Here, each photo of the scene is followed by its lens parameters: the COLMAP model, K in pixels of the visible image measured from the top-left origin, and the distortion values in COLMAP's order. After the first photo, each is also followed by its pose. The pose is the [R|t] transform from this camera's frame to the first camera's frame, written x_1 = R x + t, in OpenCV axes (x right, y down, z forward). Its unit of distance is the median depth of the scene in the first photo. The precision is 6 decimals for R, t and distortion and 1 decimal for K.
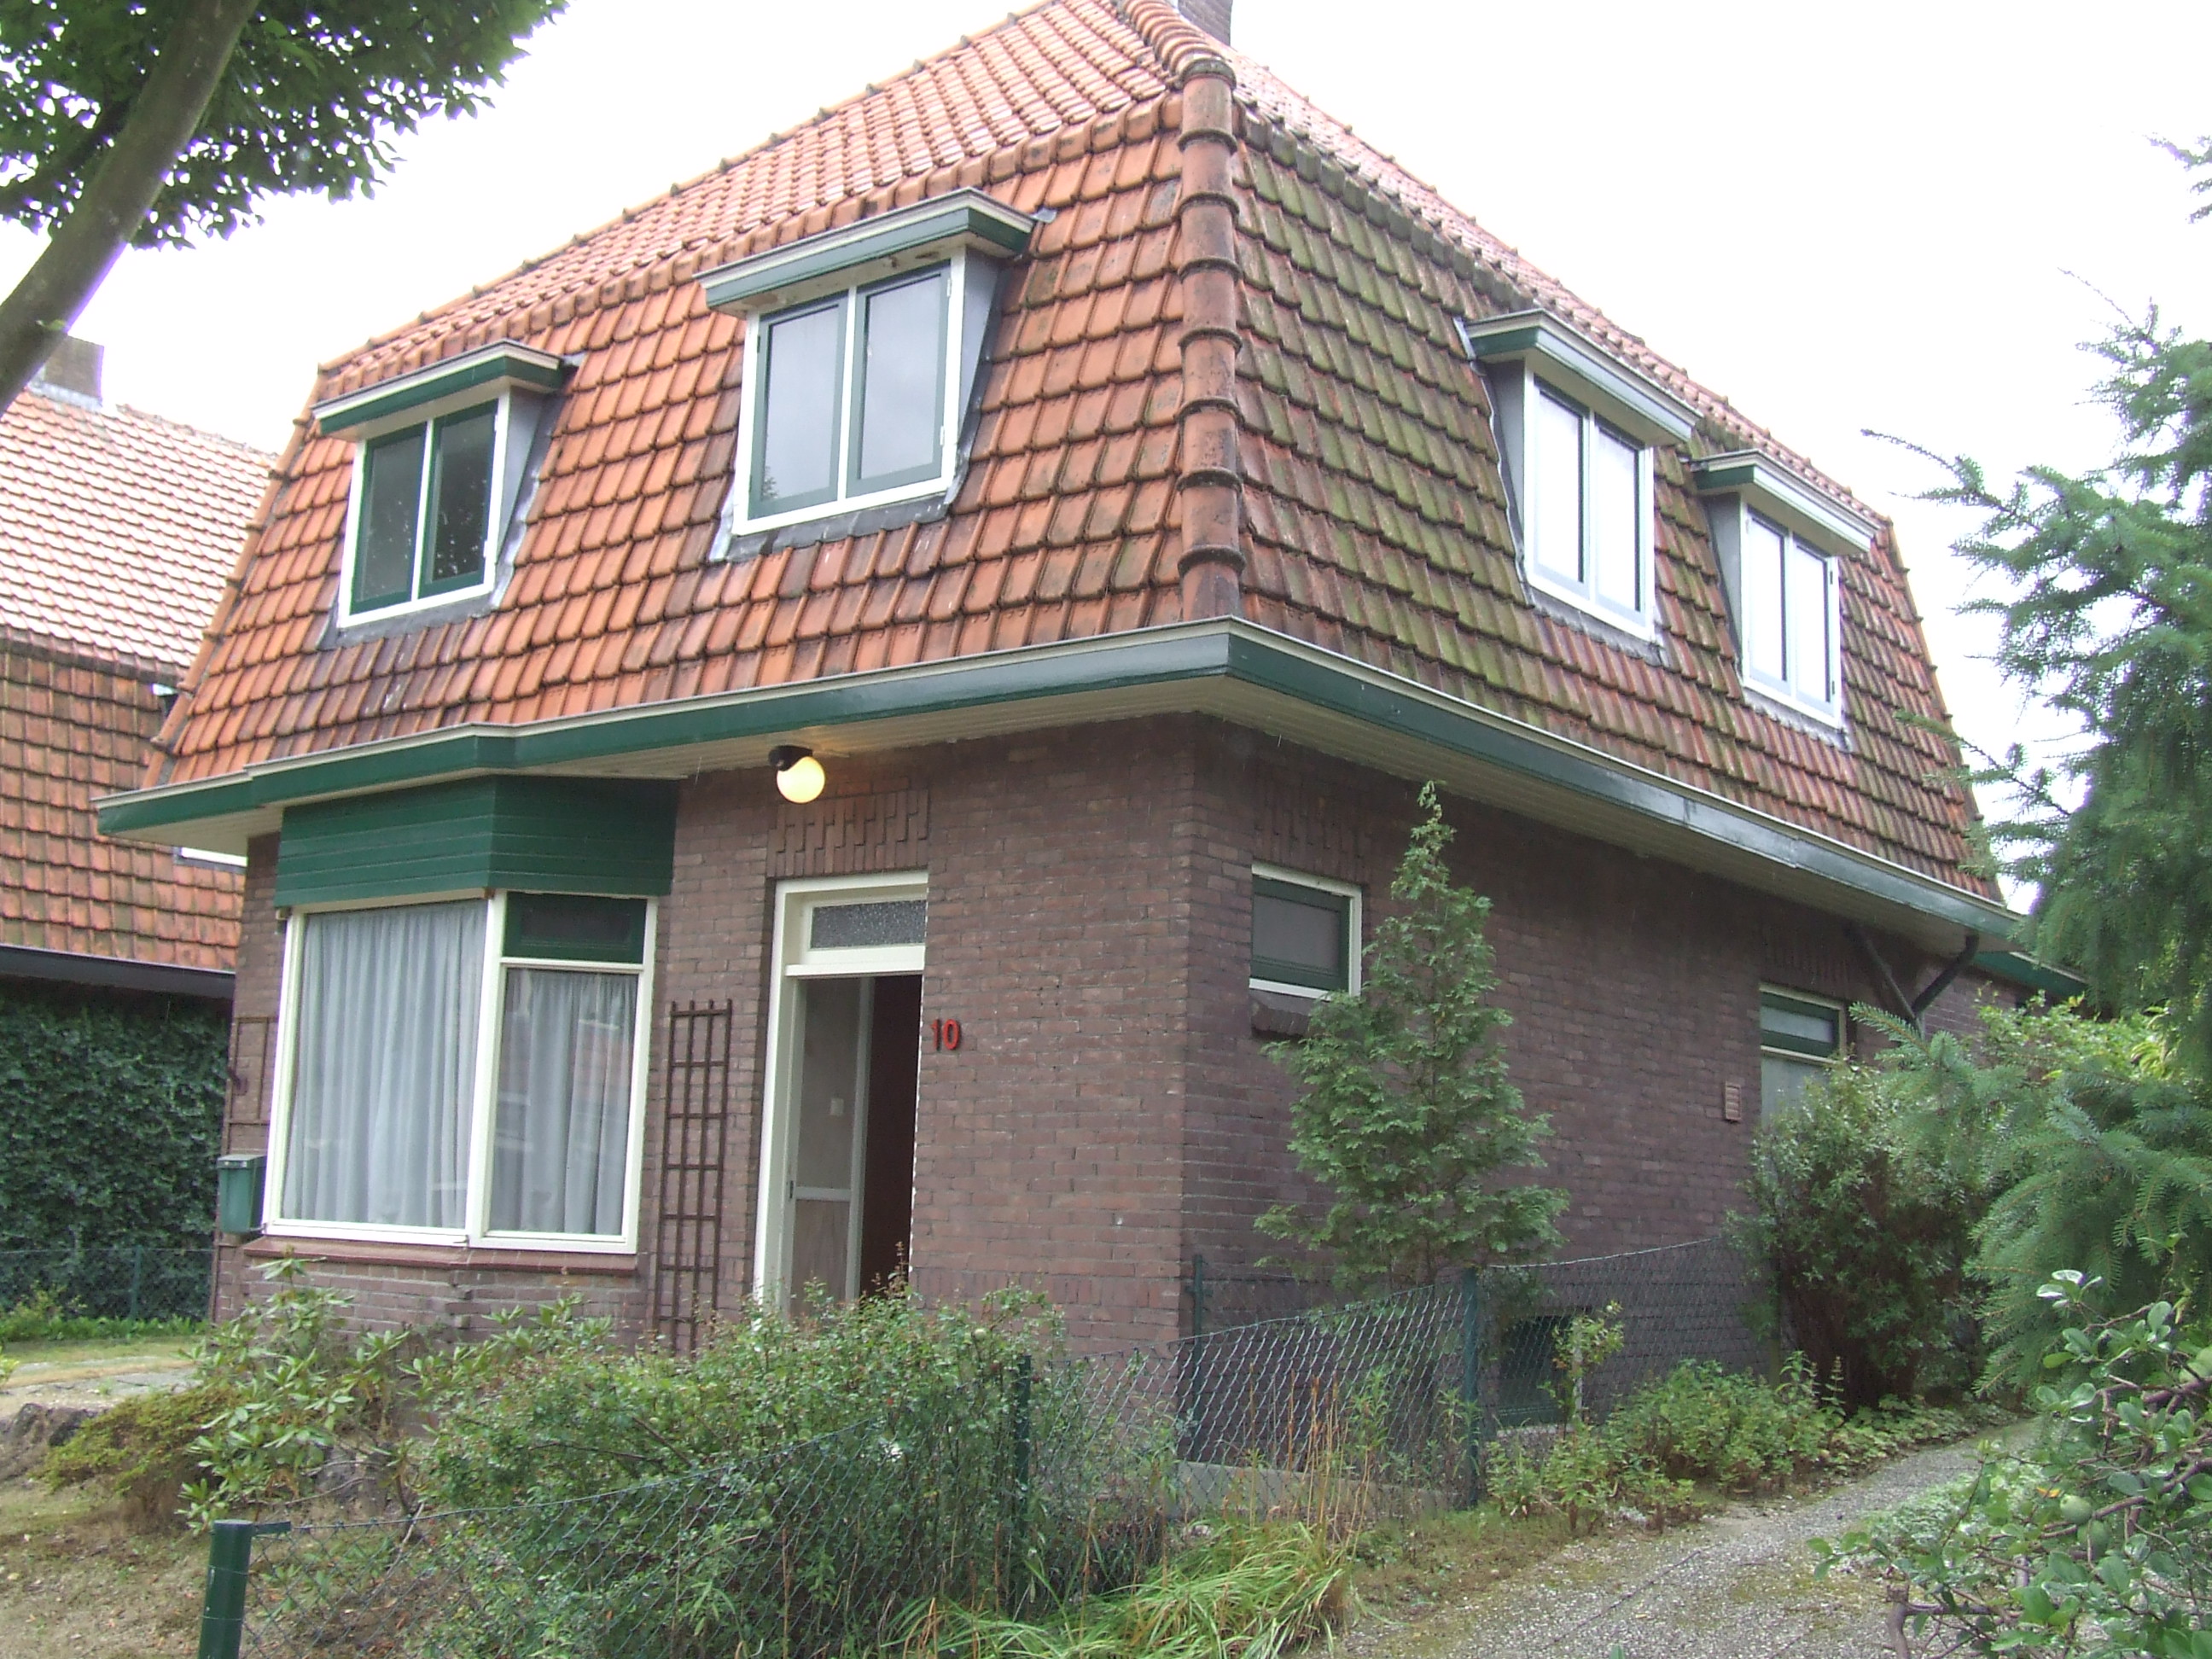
lens RADIAL K [[2441.5, 0, 1105.0], [0, 2441.5, 822.6], [0, 0, 1]] dist [-0.112065, 0.000000]
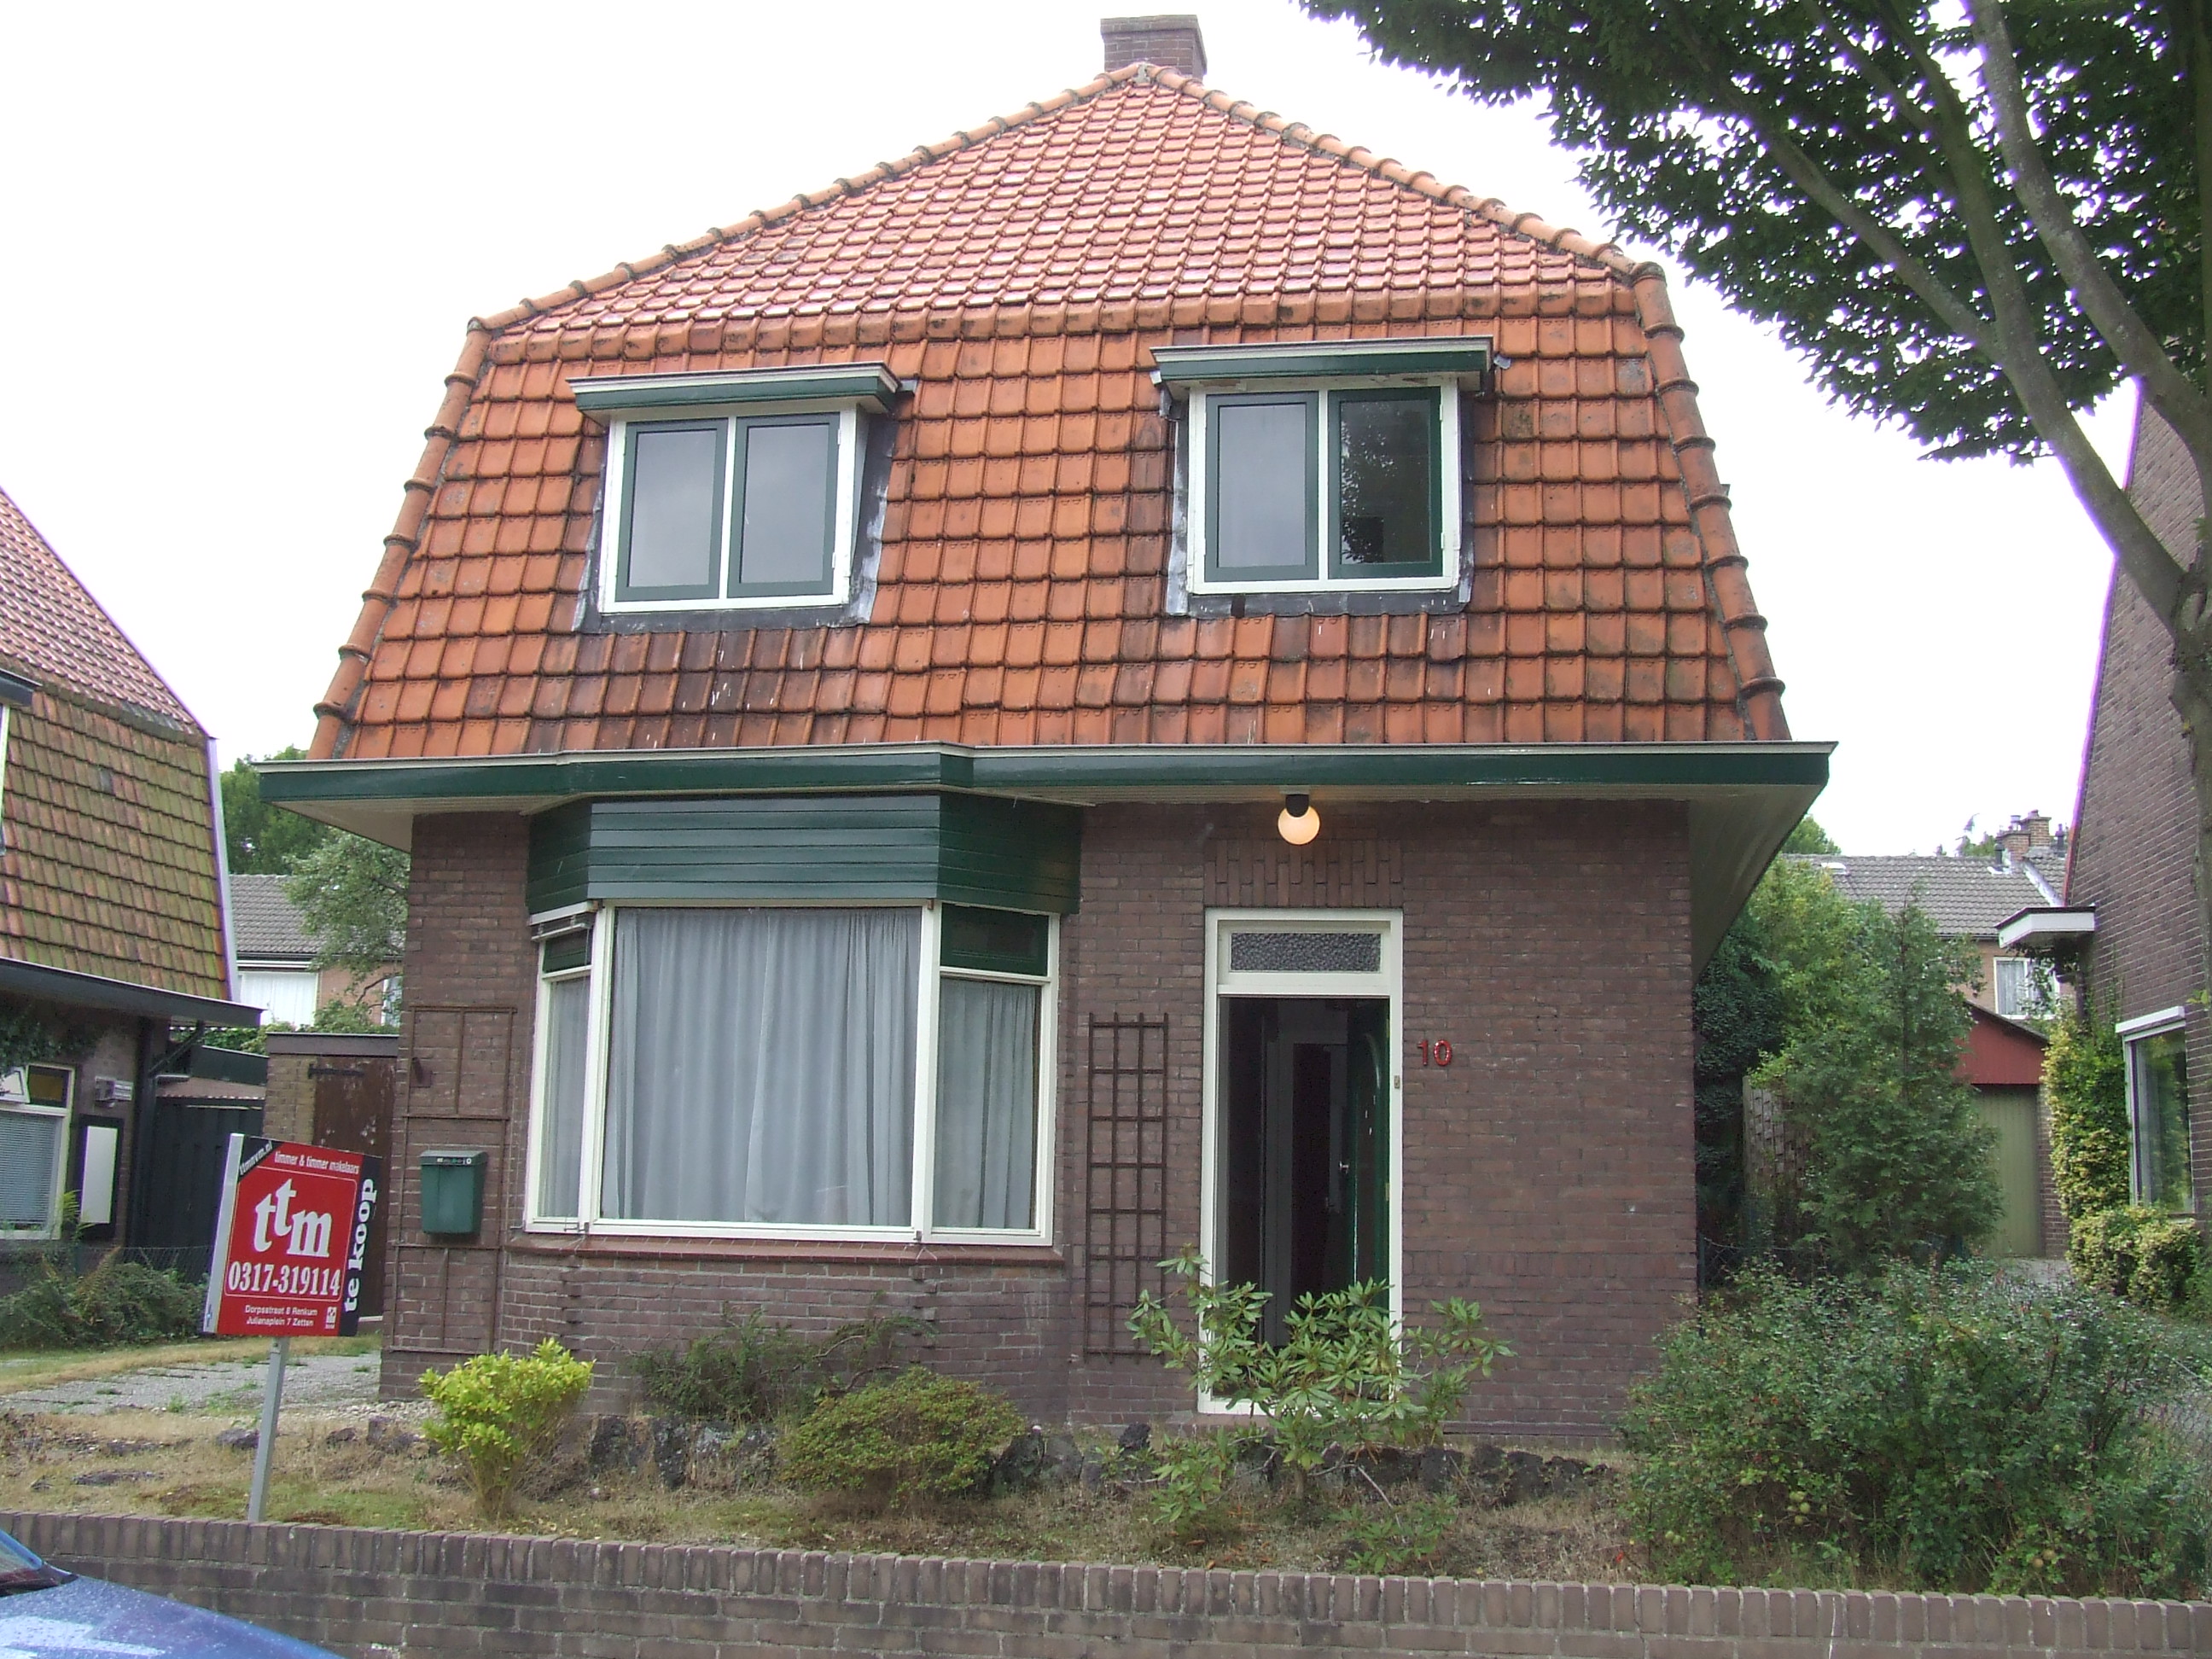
lens RADIAL K [[2441.5, 0, 1104.6], [0, 2441.5, 829.4], [0, 0, 1]] dist [-0.112065, 0.000000]
pose [[0.875638, 0.063127, 0.478824, -0.706577], [-0.070487, 0.997509, -0.002608, -0.005673], [-0.477796, -0.031467, 0.877907, 0.044535]]
